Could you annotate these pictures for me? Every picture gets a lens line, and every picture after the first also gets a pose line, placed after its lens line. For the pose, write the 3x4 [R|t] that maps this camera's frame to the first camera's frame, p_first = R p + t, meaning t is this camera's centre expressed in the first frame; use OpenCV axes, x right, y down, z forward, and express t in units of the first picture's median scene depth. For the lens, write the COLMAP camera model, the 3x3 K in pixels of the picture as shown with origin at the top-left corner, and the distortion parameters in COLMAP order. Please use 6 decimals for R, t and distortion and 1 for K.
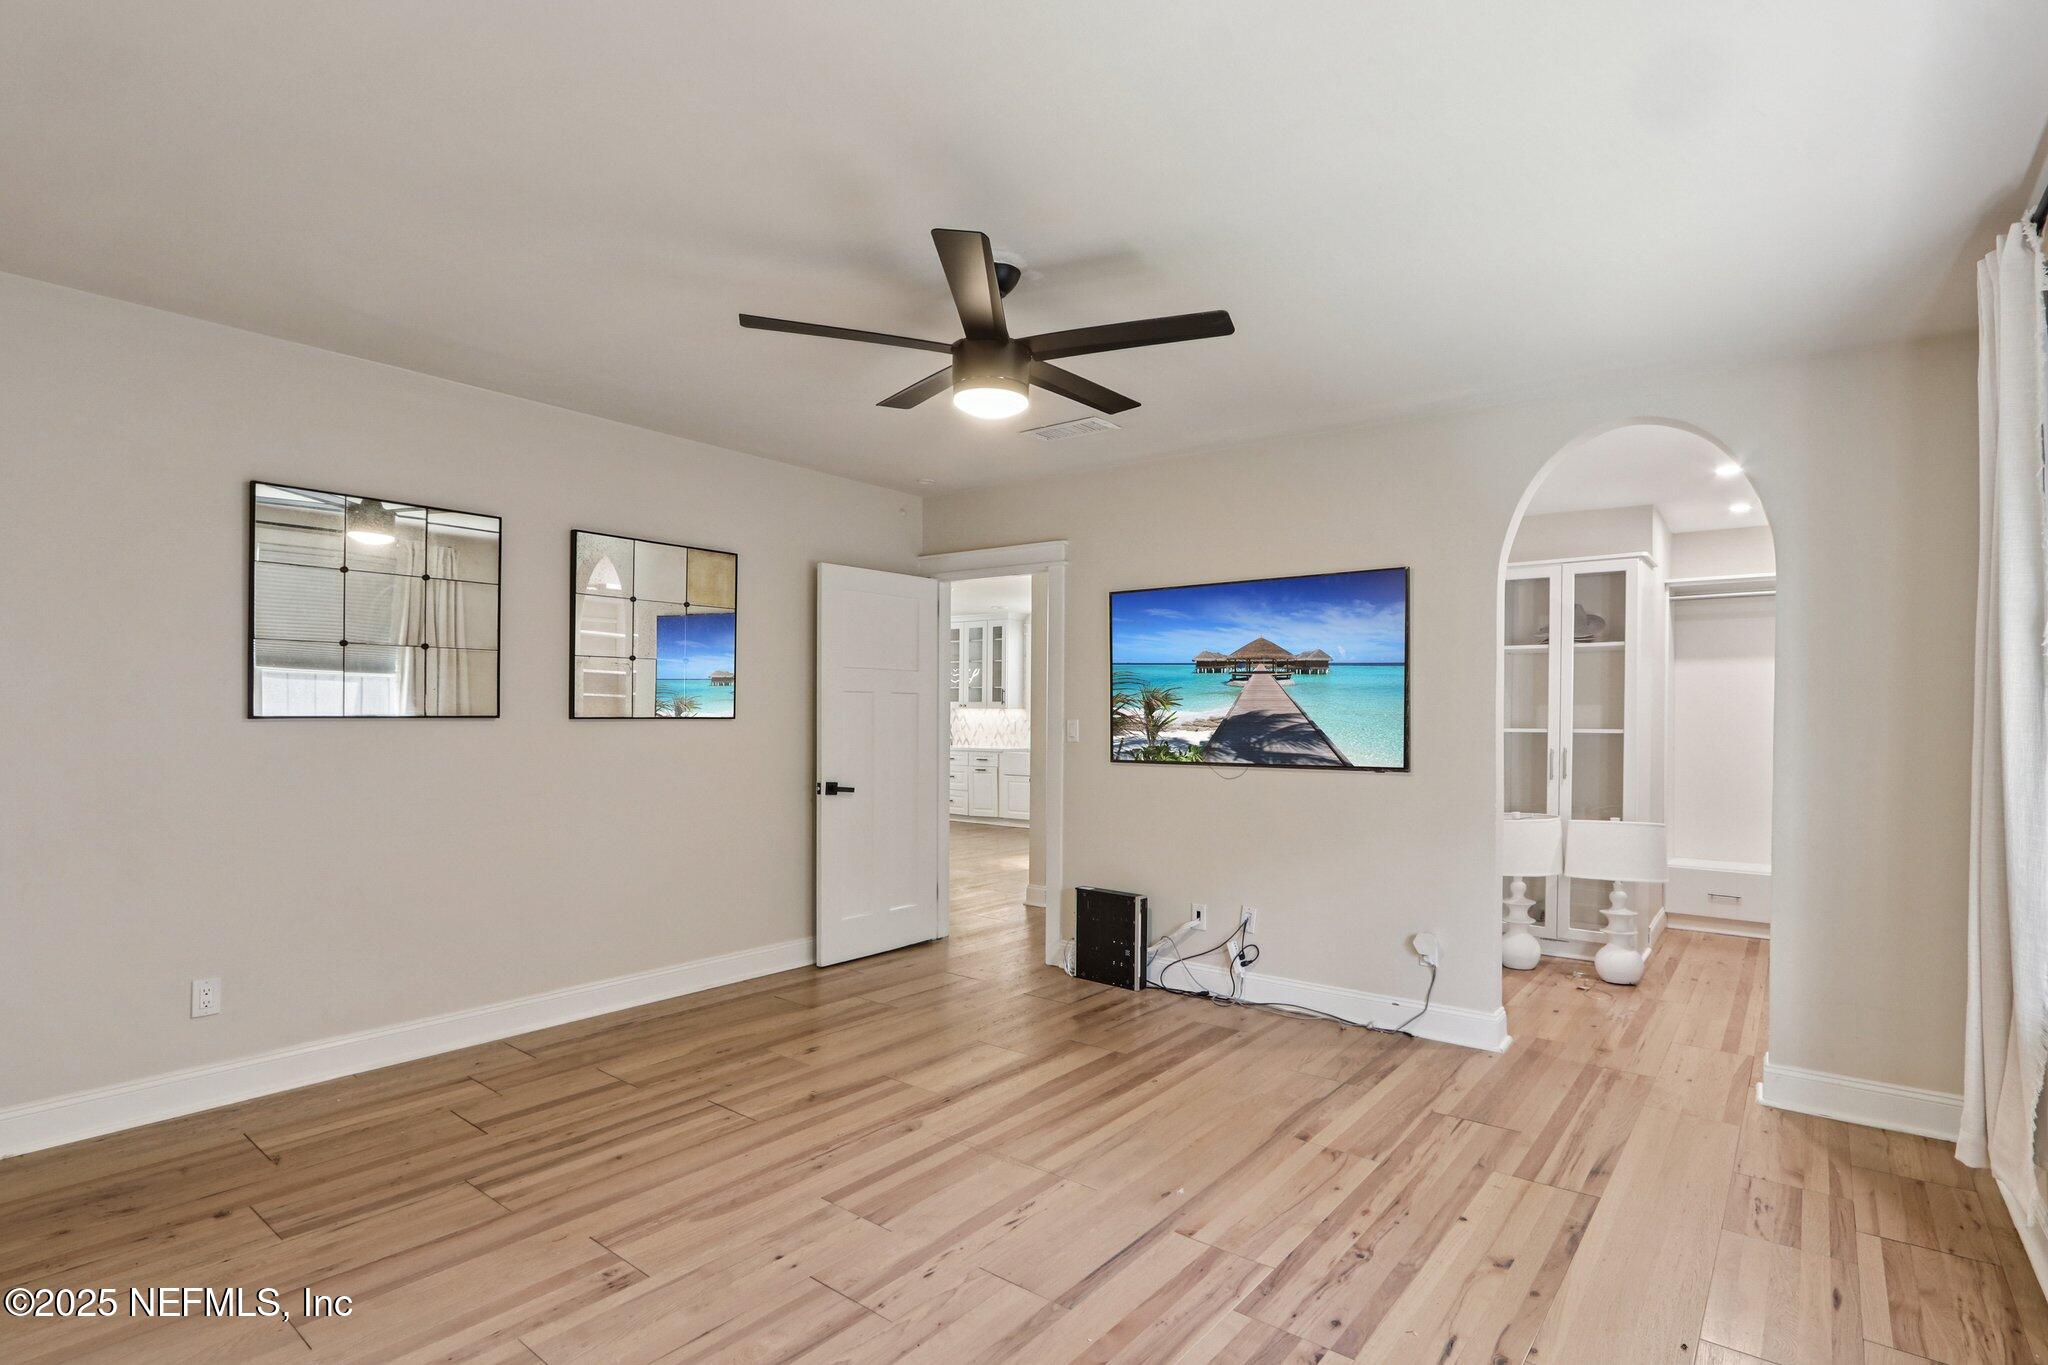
lens RADIAL K [[990.7, 0, 1019.8], [0, 990.7, 710.0], [0, 0, 1]] dist [-0.012329, 0.000200]
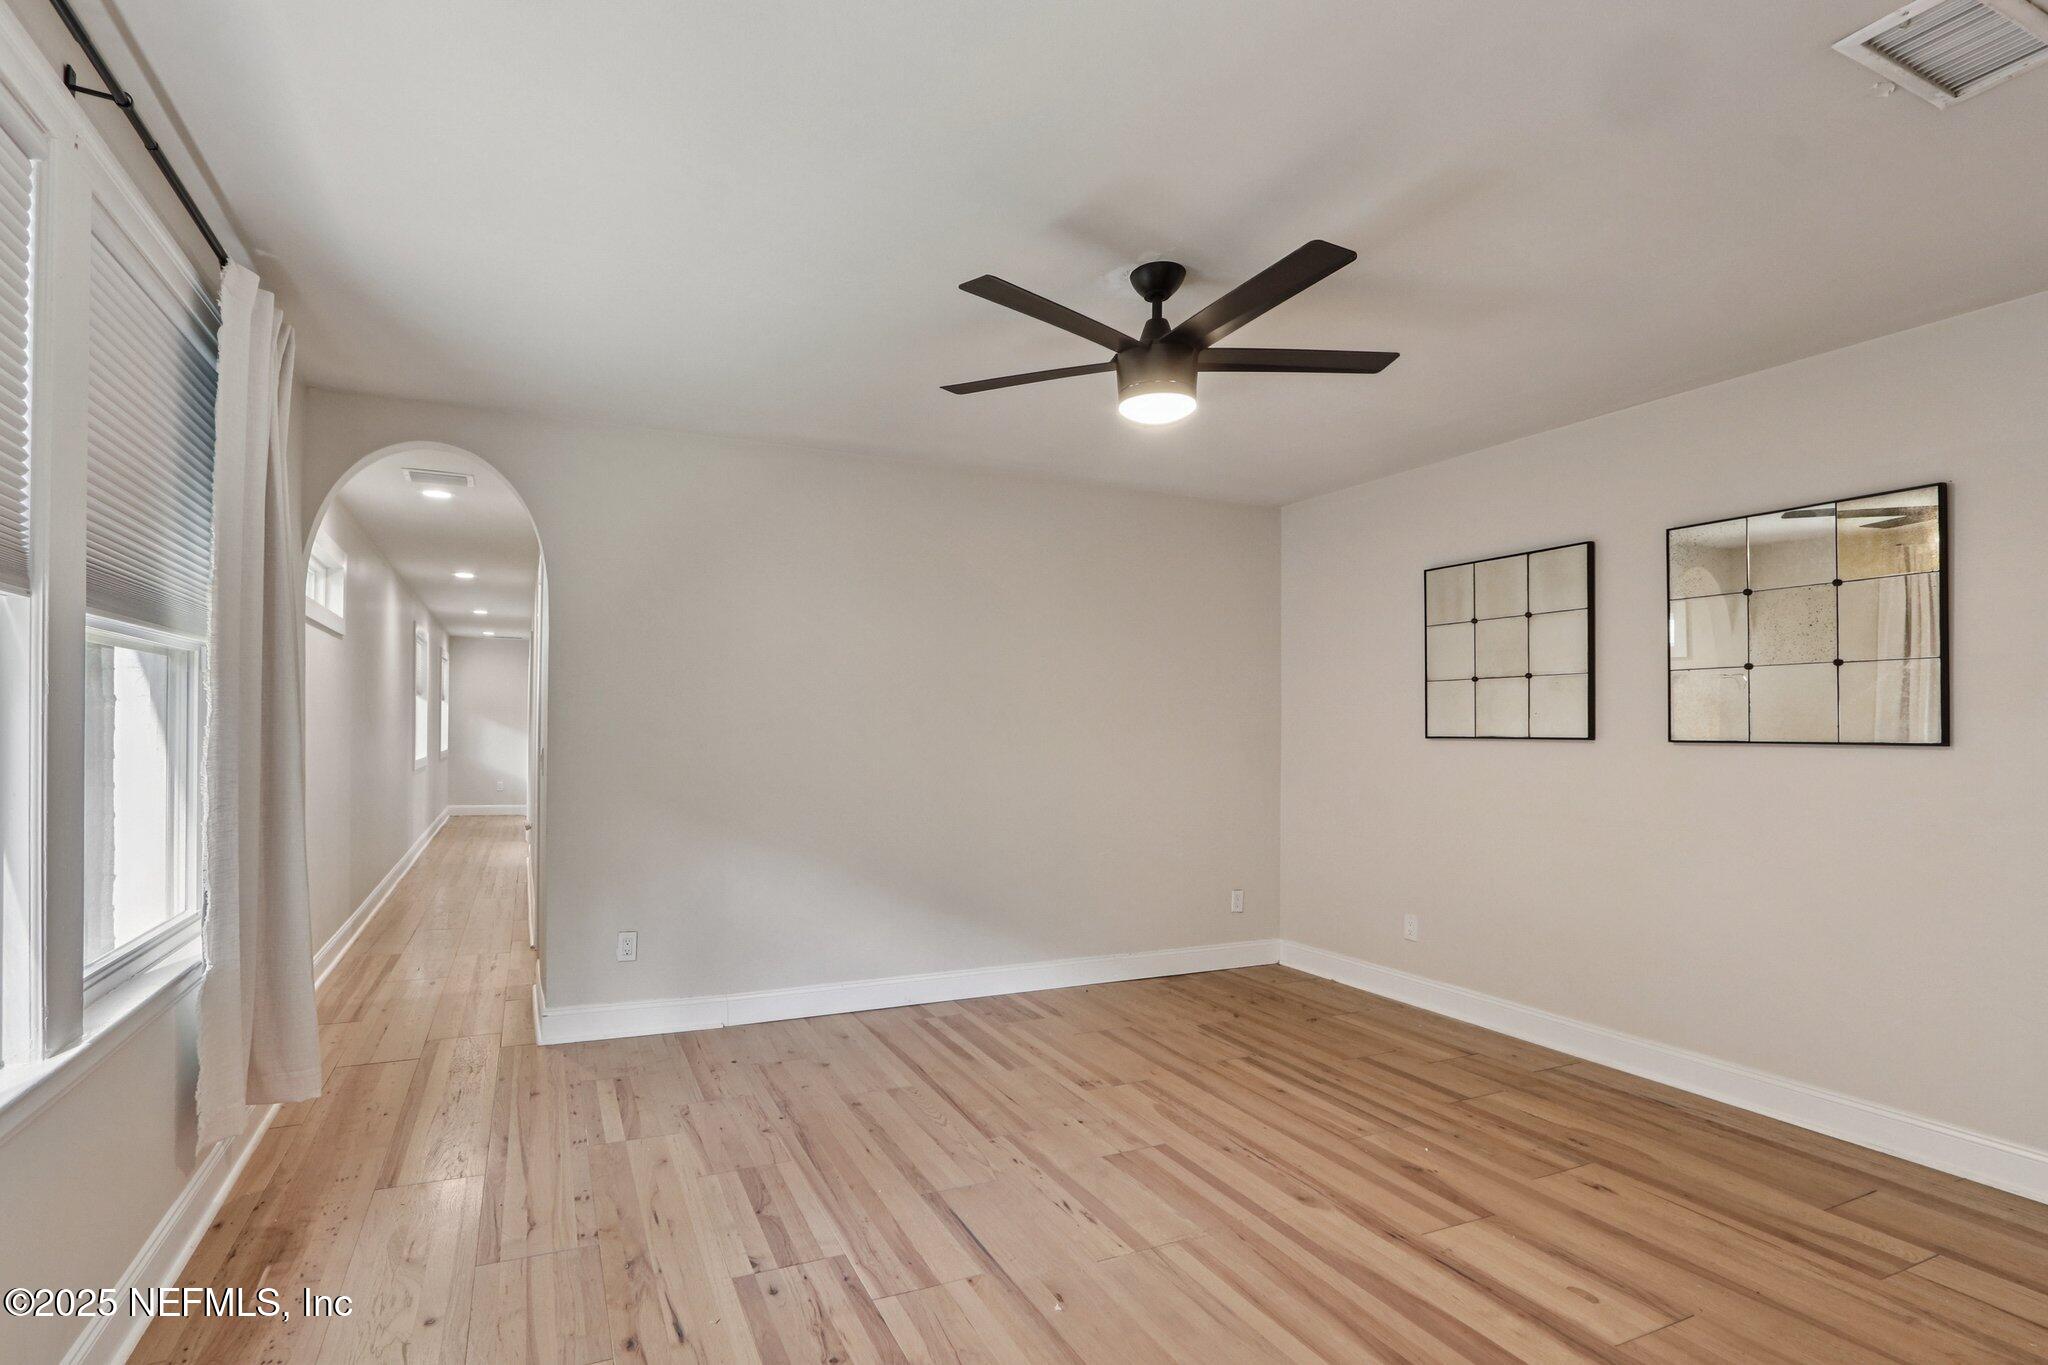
lens RADIAL K [[990.7, 0, 1019.8], [0, 990.7, 710.0], [0, 0, 1]] dist [-0.012329, 0.000200]
pose [[-0.418931, -0.030441, -0.907508, 0.844660], [-0.009169, 0.999529, -0.029295, 0.017092], [0.907972, -0.003951, -0.419013, 1.195172]]
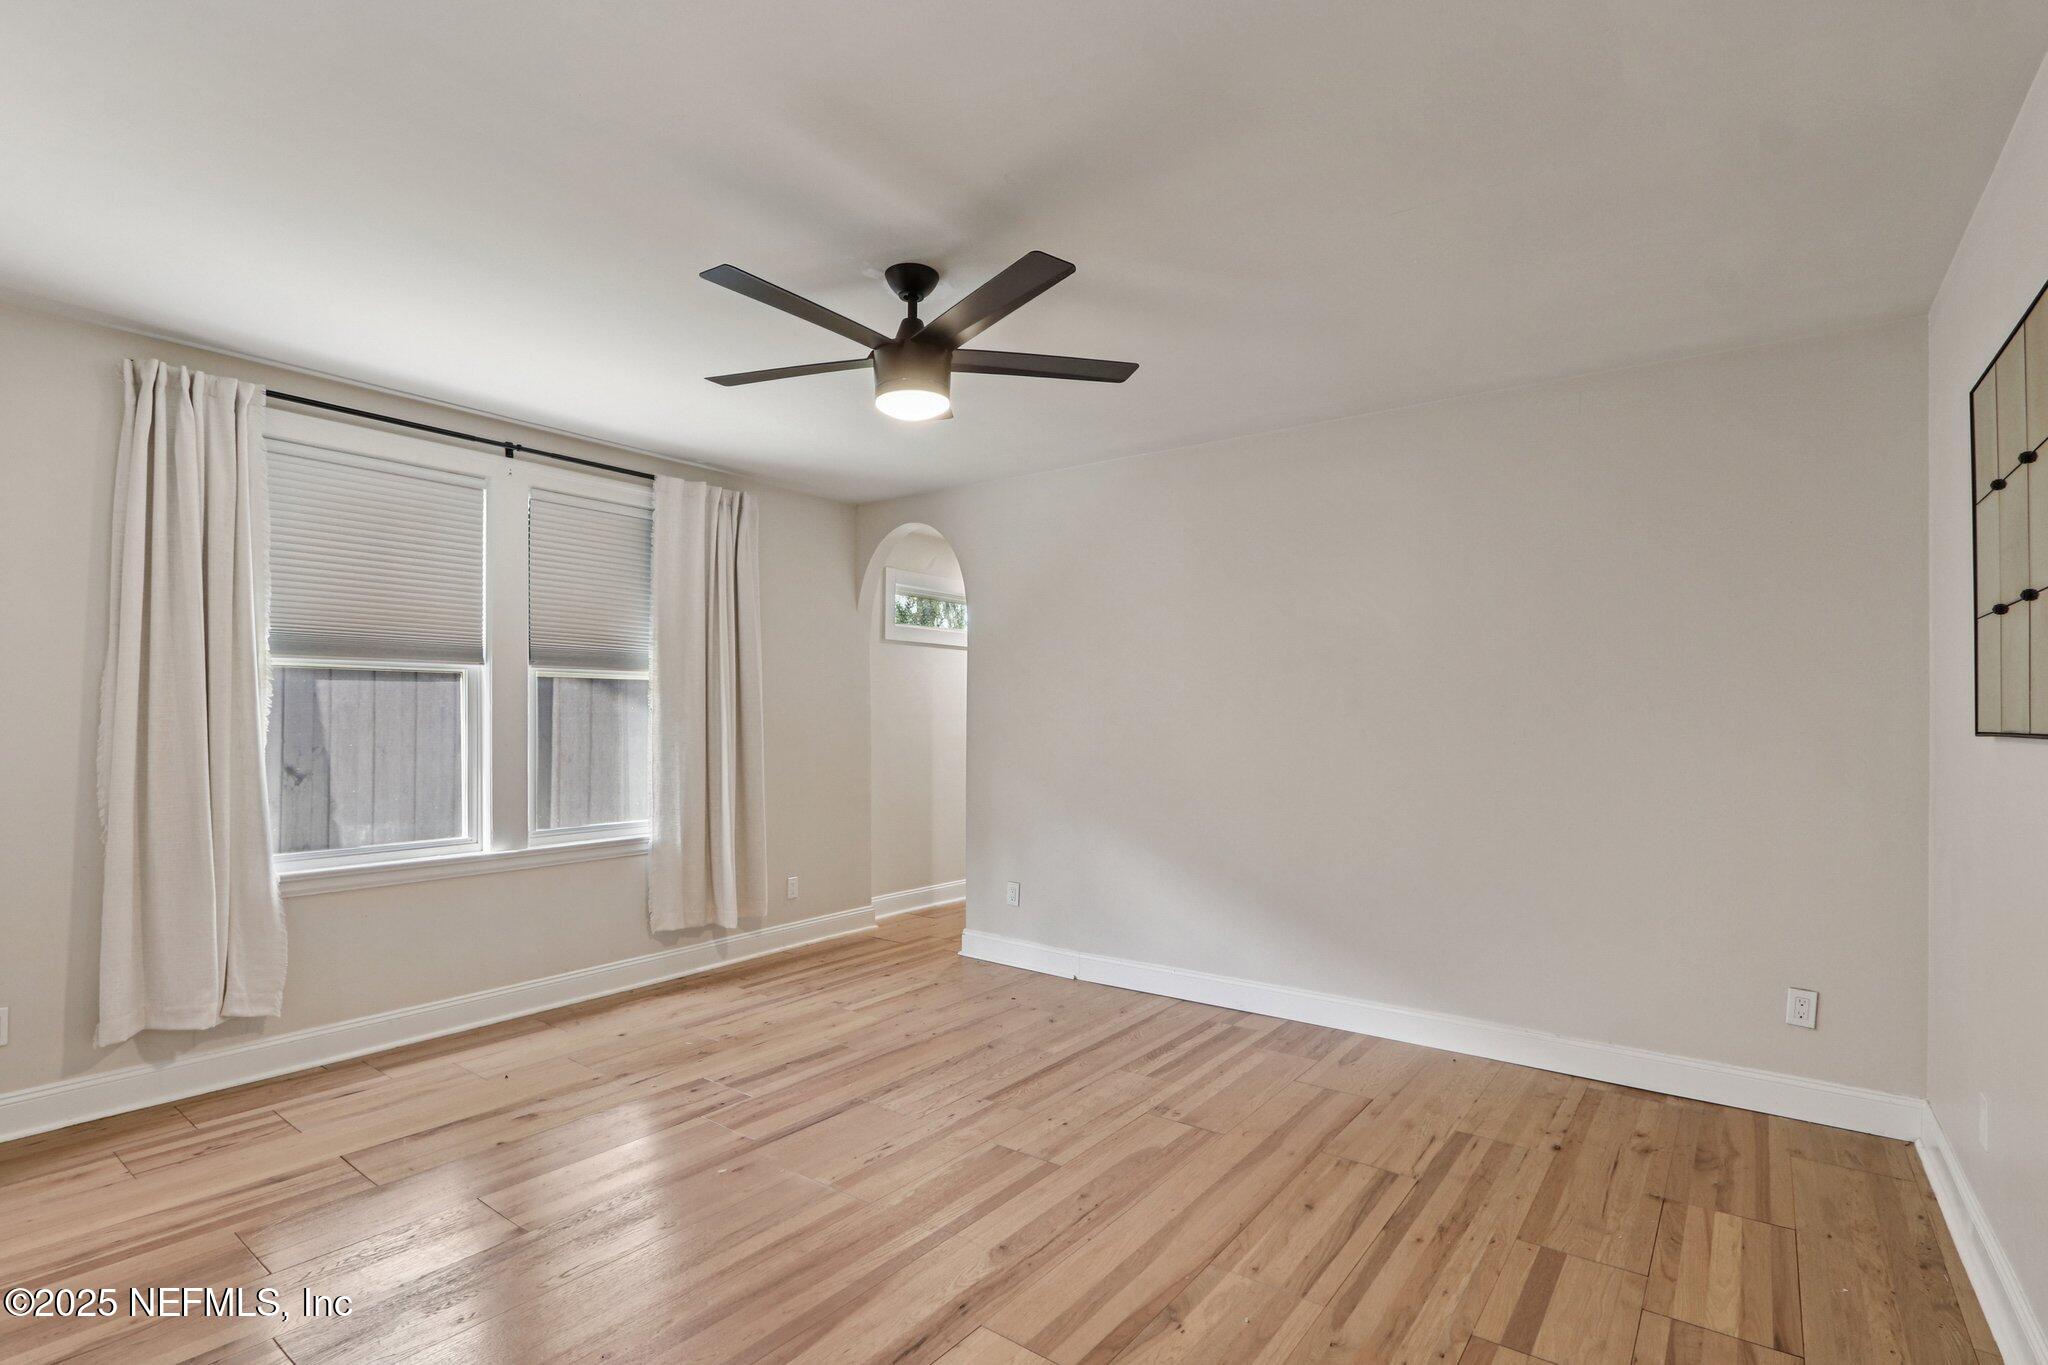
lens RADIAL K [[1019.4, 0, 978.0], [0, 1019.4, 703.2], [0, 0, 1]] dist [-0.012594, 0.000438]
pose [[-0.999641, -0.013735, -0.023005, -0.069469], [-0.013426, 0.999818, -0.013534, 0.003194], [0.023187, -0.013220, -0.999644, 1.897432]]
